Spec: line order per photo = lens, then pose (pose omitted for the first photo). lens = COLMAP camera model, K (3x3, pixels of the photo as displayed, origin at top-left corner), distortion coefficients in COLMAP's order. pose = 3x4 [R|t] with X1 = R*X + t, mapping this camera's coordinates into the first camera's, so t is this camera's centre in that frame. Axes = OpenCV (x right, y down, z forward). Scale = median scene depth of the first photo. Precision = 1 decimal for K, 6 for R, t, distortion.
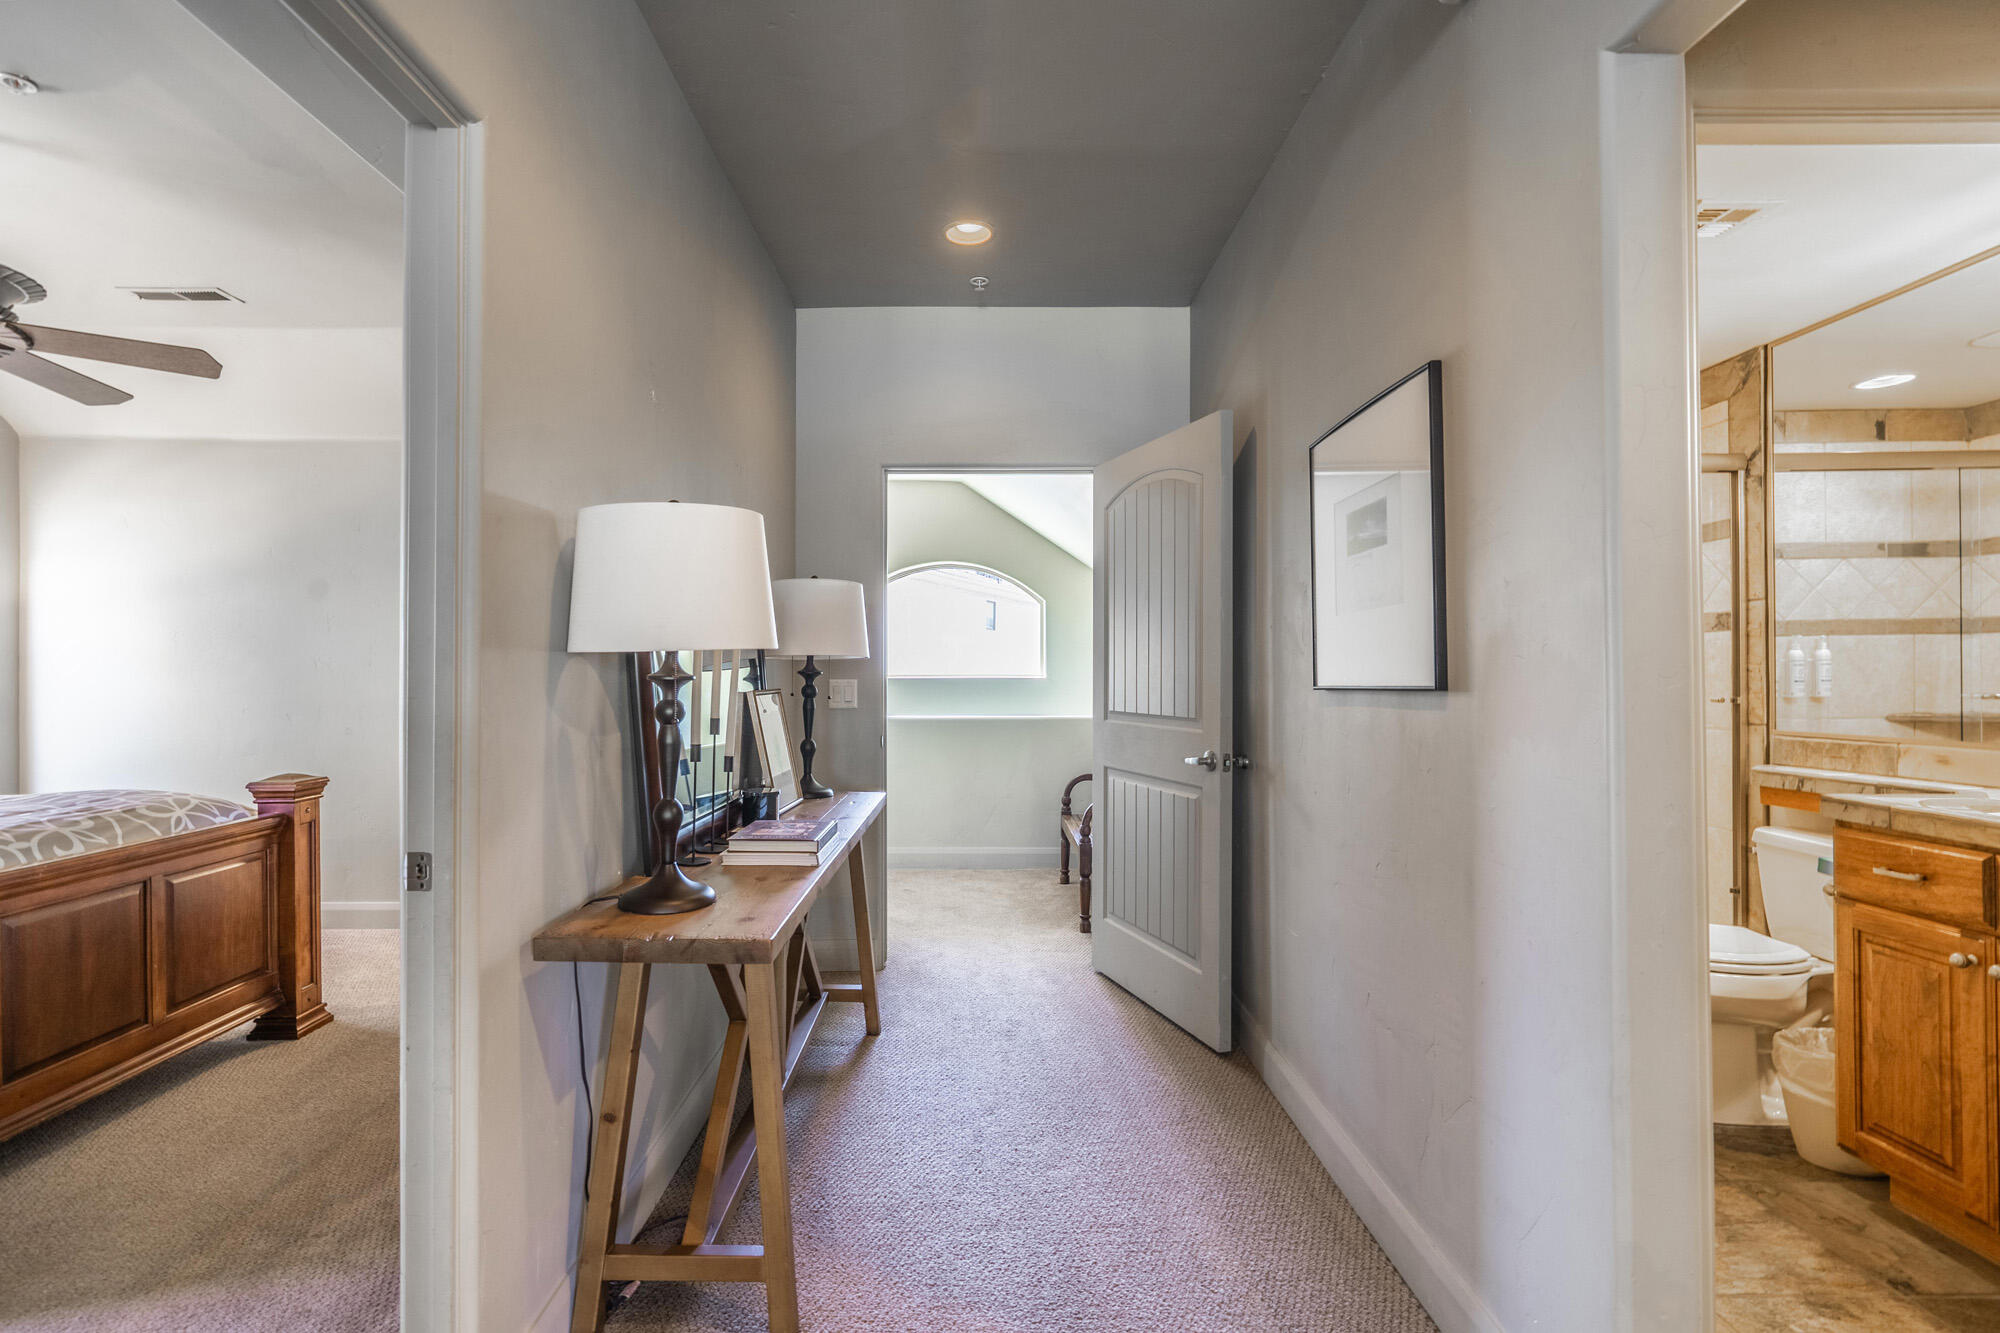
lens RADIAL K [[928.1, 0, 970.4], [0, 928.1, 668.6], [0, 0, 1]] dist [-0.002026, 0.002433]
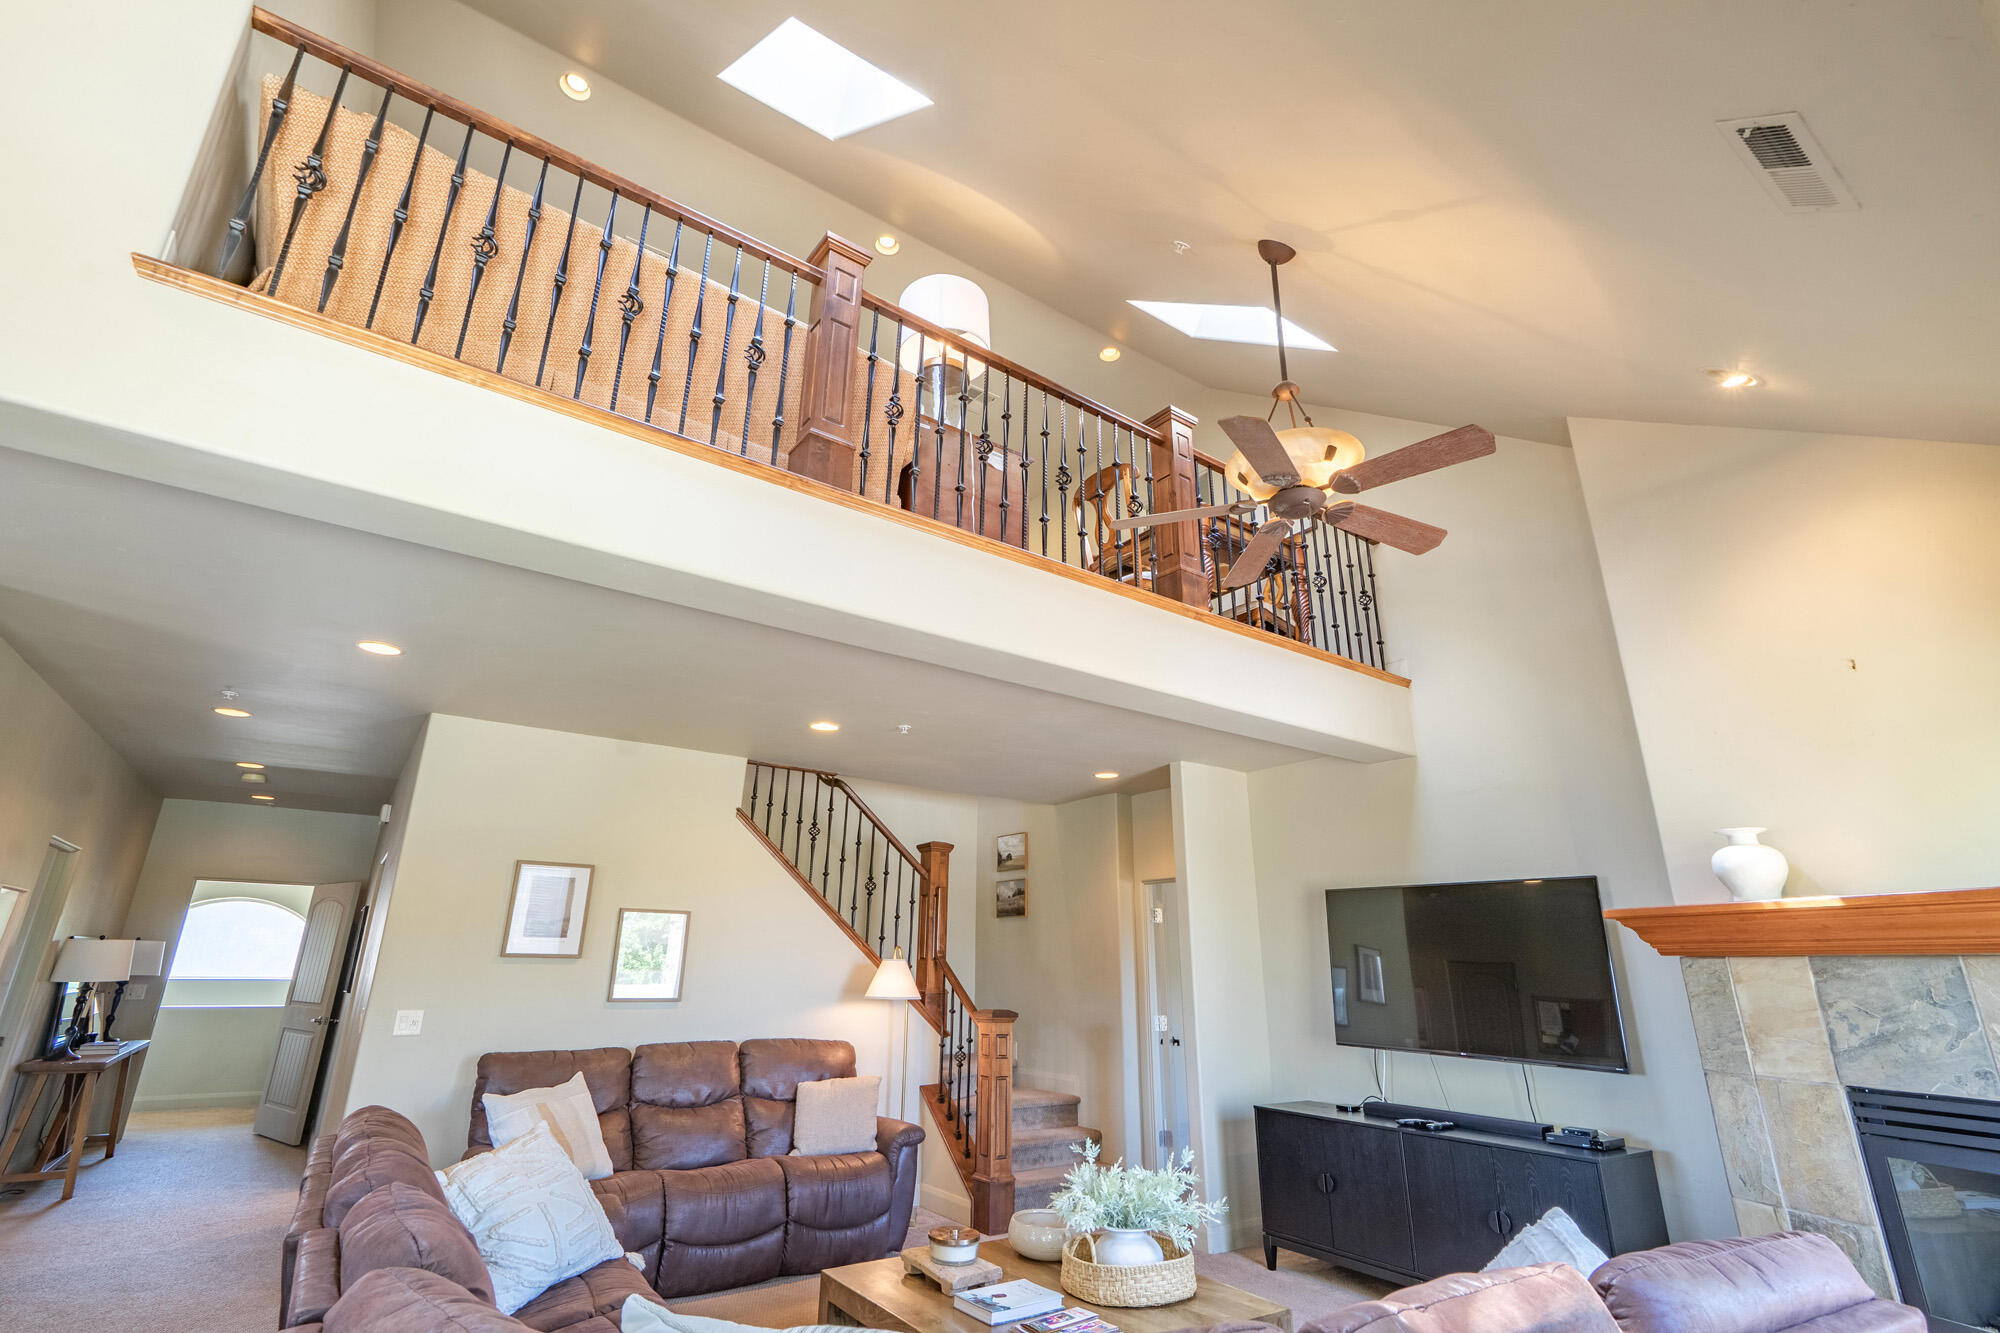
lens RADIAL K [[928.1, 0, 978.5], [0, 928.1, 647.7], [0, 0, 1]] dist [-0.002026, 0.002433]
pose [[0.826920, 0.197429, 0.526521, 0.225293], [-0.020918, 0.946491, -0.322053, -0.094941], [-0.561930, 0.255298, 0.786802, -2.438902]]
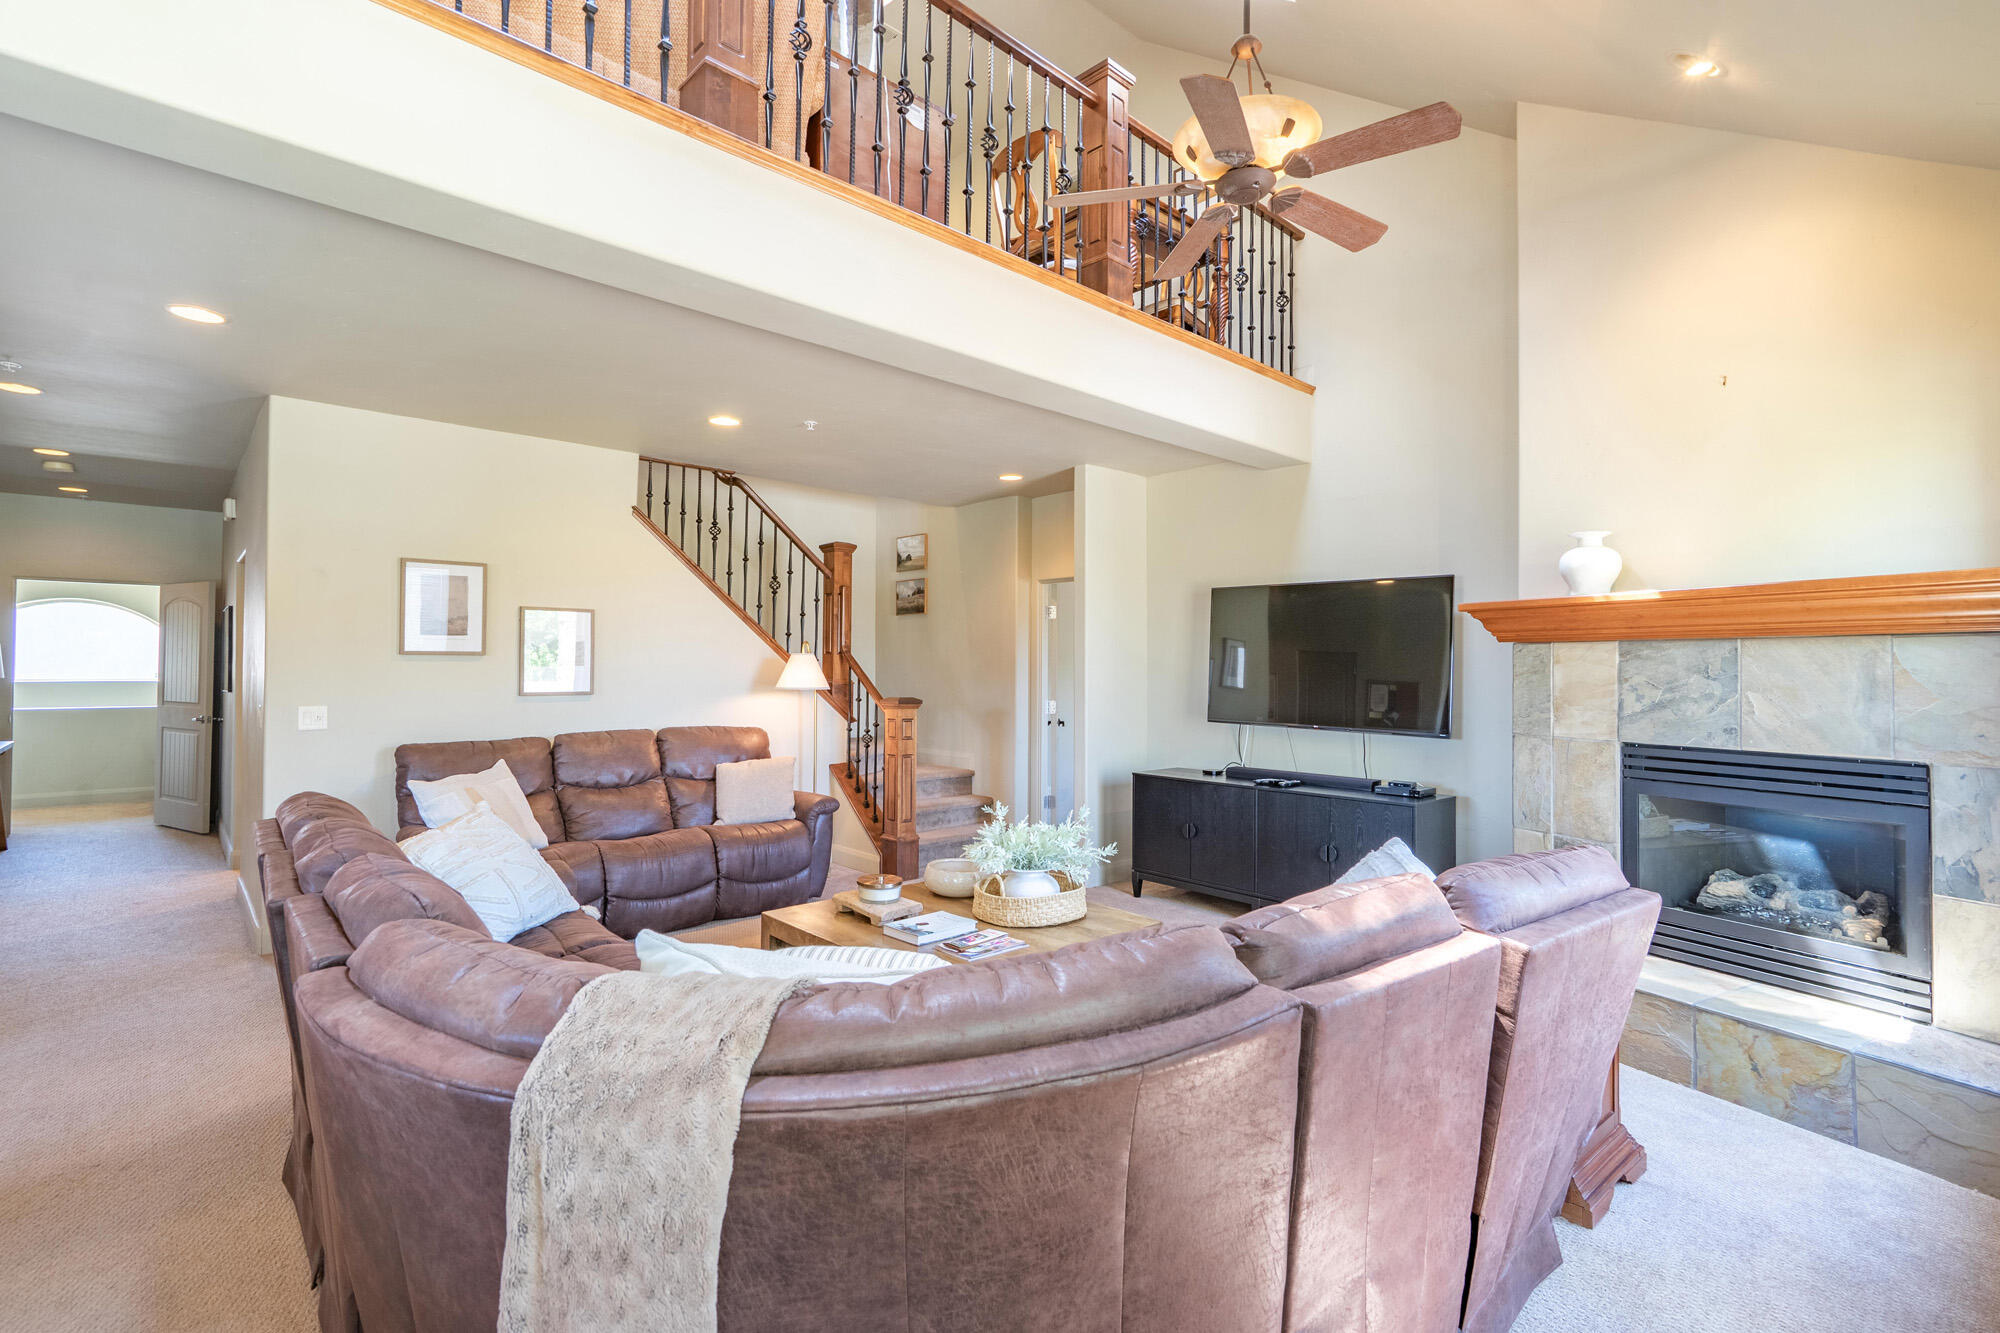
lens RADIAL K [[928.1, 0, 983.5], [0, 928.1, 650.7], [0, 0, 1]] dist [-0.002026, 0.002433]
pose [[0.748372, 0.015250, 0.663103, 0.186615], [-0.010520, 0.999883, -0.011123, -0.086708], [-0.663195, 0.001348, 0.748445, -2.408168]]
